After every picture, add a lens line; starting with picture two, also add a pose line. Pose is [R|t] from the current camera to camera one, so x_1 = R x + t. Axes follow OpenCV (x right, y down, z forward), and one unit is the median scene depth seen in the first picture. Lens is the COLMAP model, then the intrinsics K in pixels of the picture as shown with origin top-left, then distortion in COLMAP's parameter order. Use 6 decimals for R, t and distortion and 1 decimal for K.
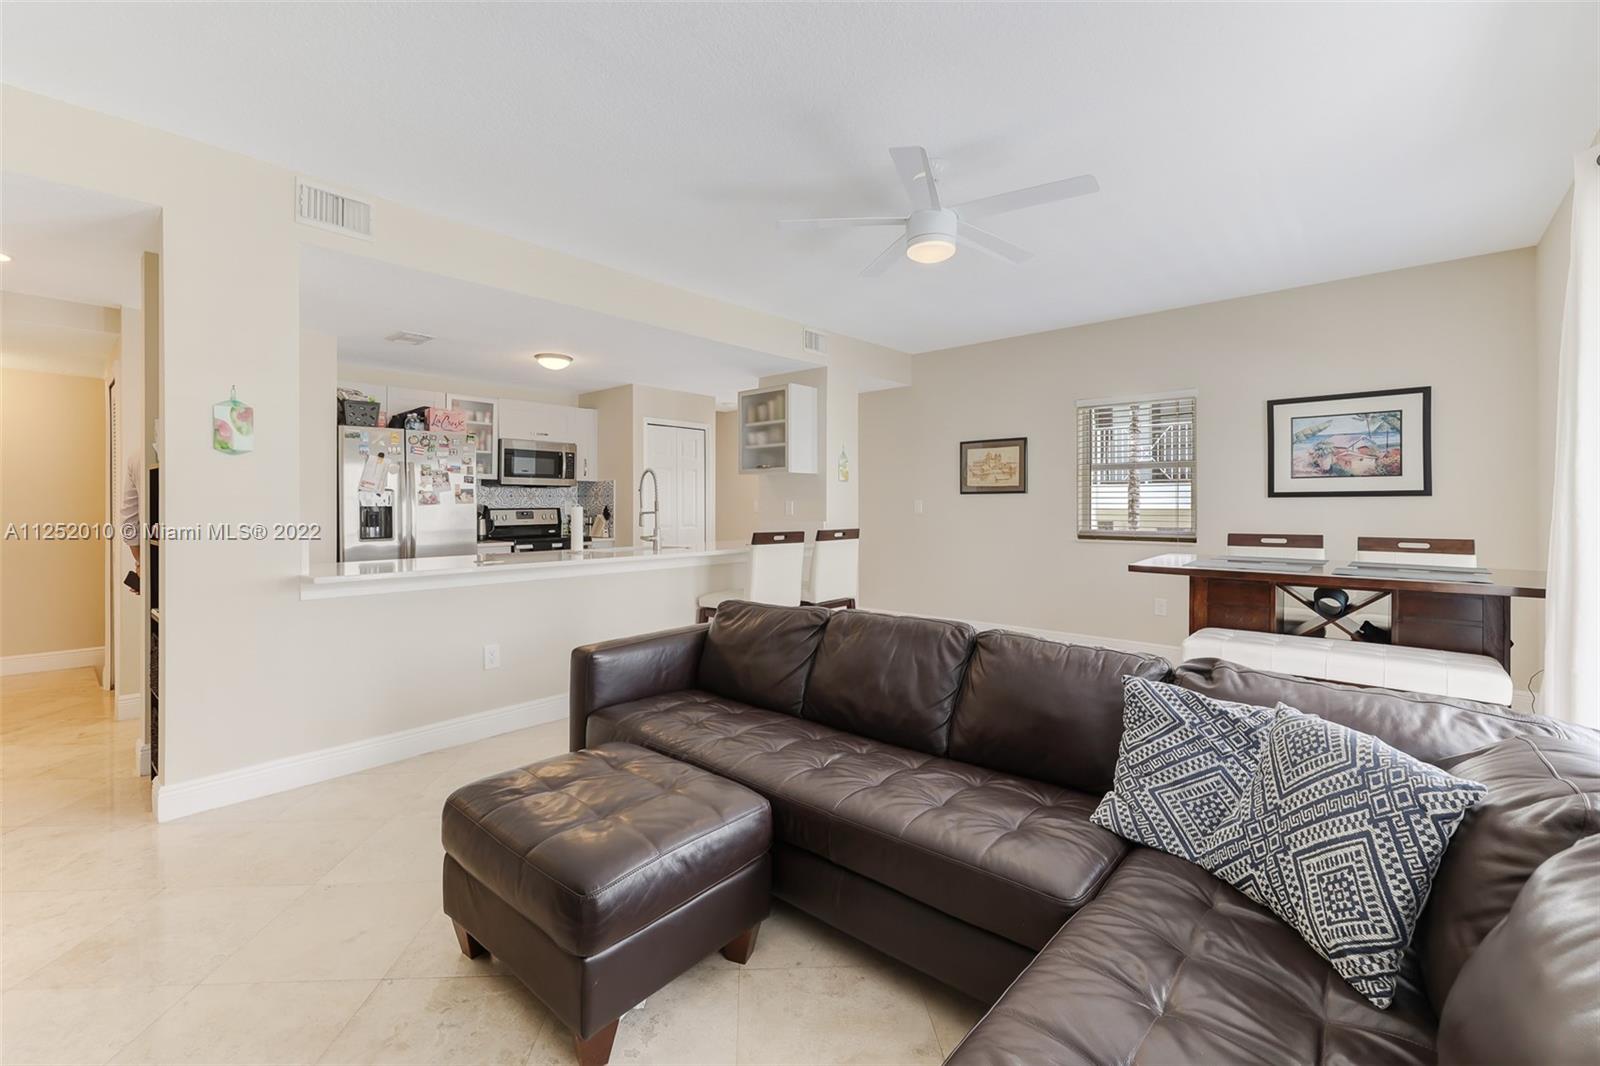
lens RADIAL K [[679.0, 0, 788.6], [0, 679.0, 508.6], [0, 0, 1]] dist [0.008291, -0.002113]
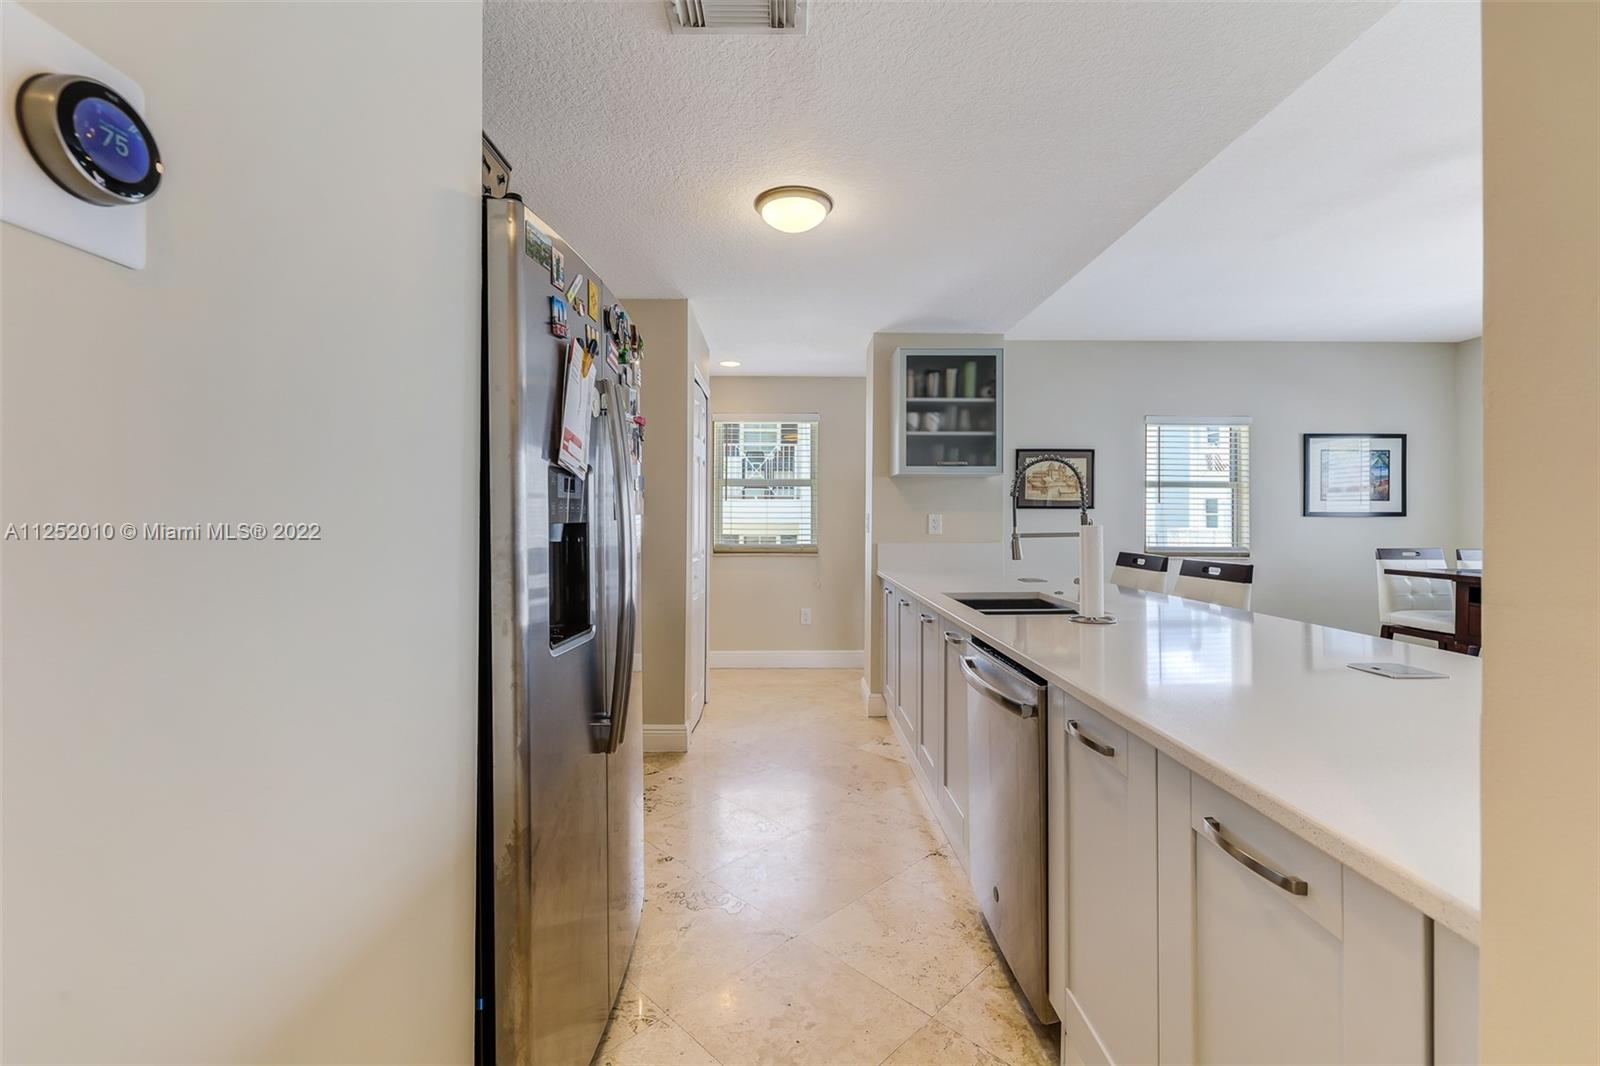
lens RADIAL K [[679.0, 0, 796.1], [0, 679.0, 523.5], [0, 0, 1]] dist [0.008291, -0.002113]
pose [[0.735272, 0.001276, 0.677771, -0.587026], [-0.002803, 0.999995, 0.001159, -0.002130], [-0.677767, -0.002752, 0.735272, 0.581385]]
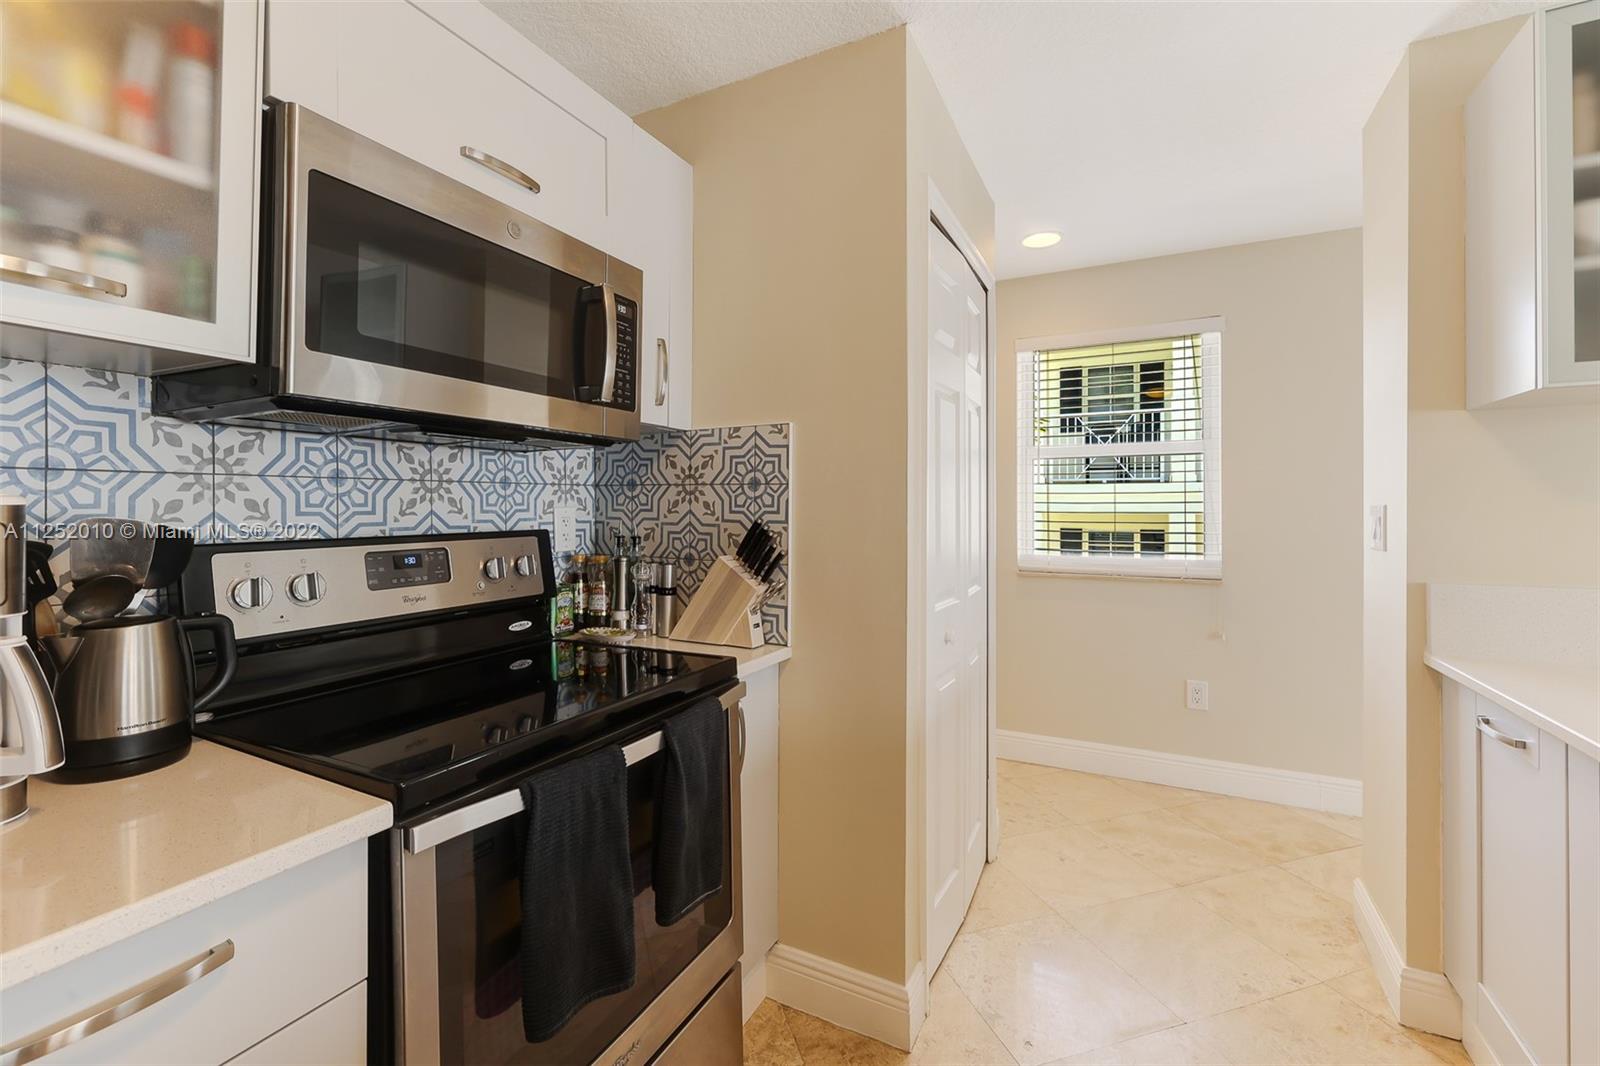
lens RADIAL K [[679.0, 0, 792.6], [0, 679.0, 505.4], [0, 0, 1]] dist [0.008291, -0.002113]
pose [[0.968864, 0.003193, 0.247571, -0.358646], [-0.001563, 0.999976, -0.006782, -0.010054], [-0.247587, 0.006184, 0.968846, 0.843077]]
